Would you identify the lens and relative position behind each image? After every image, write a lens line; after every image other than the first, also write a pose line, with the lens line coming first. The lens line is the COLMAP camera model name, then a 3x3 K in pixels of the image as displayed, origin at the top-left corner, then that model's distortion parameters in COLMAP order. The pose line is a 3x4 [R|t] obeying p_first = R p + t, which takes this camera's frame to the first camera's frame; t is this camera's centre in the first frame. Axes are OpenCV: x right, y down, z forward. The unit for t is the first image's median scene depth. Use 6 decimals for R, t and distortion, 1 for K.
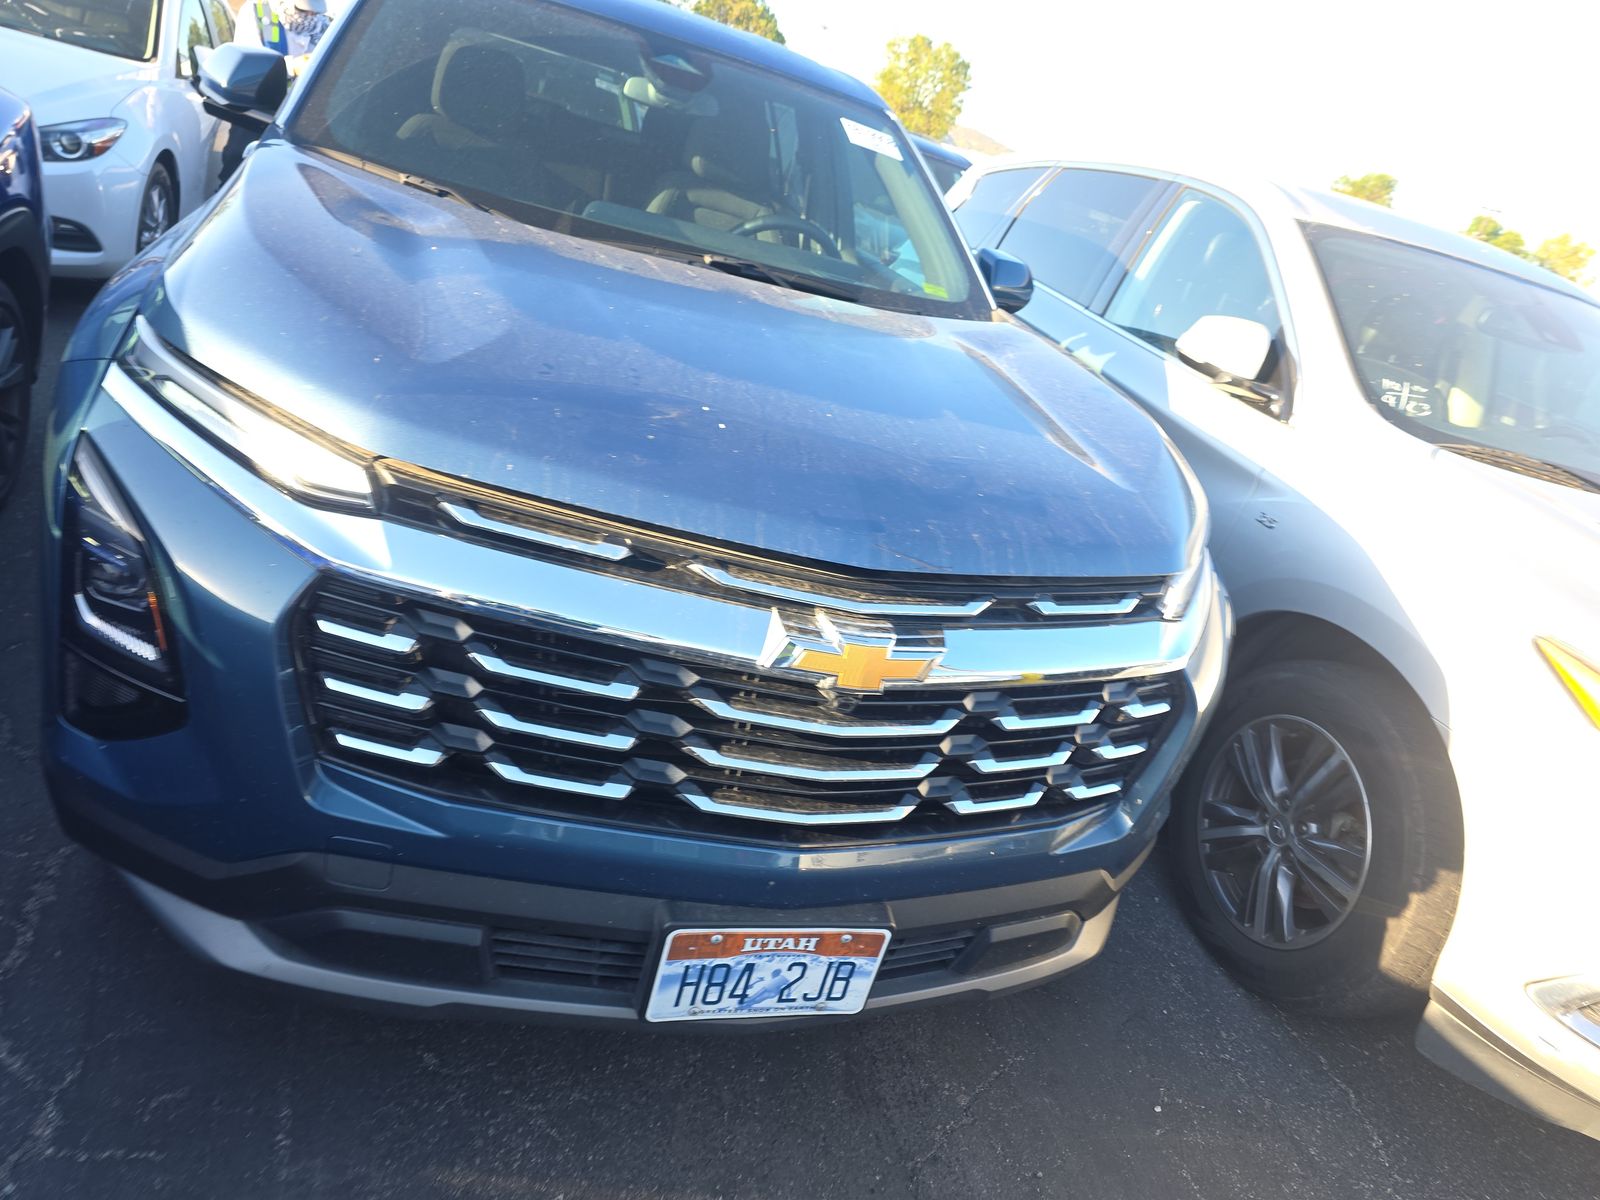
lens RADIAL K [[1051.3, 0, 800.0], [0, 1051.3, 600.0], [0, 0, 1]] dist [0.038037, -0.000026]
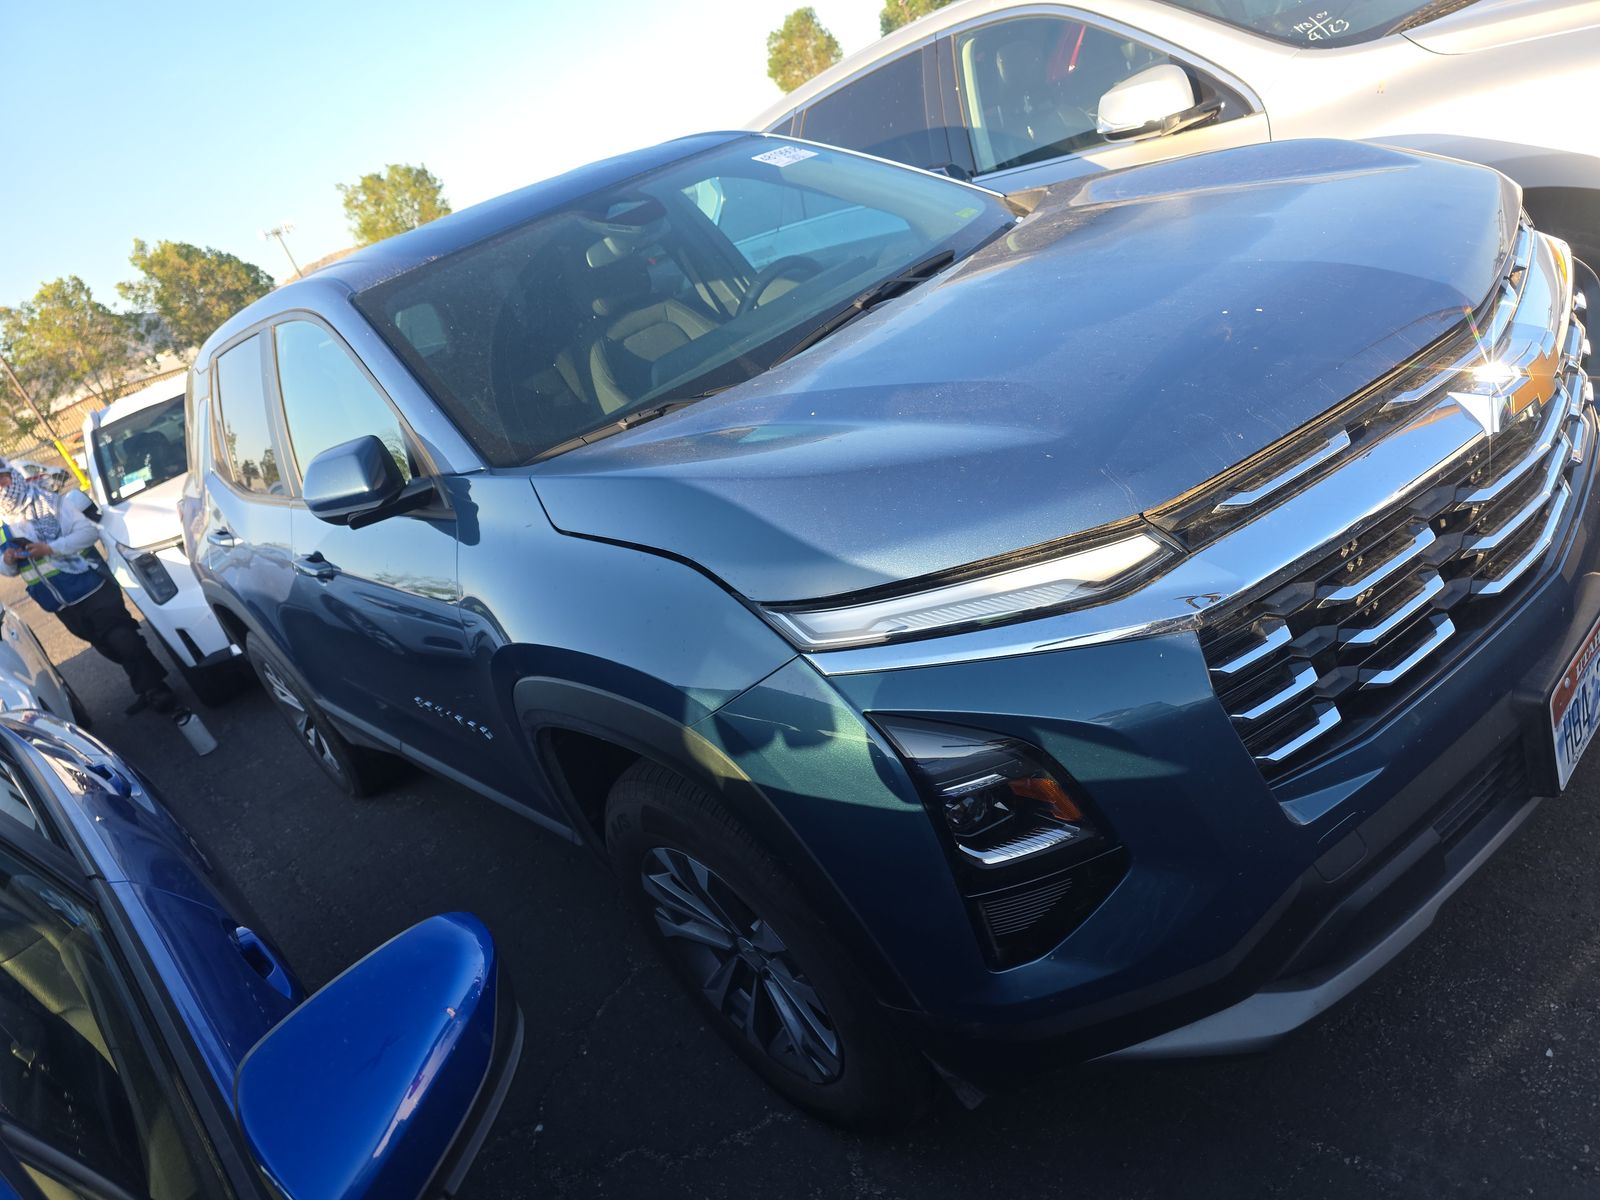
lens RADIAL K [[1064.4, 0, 800.0], [0, 1064.4, 600.0], [0, 0, 1]] dist [0.025518, 0.001508]
pose [[0.728262, -0.669310, 0.147169, -0.735904], [0.673345, 0.738800, 0.027958, -0.282641], [-0.127441, 0.078735, 0.988716, 0.034180]]
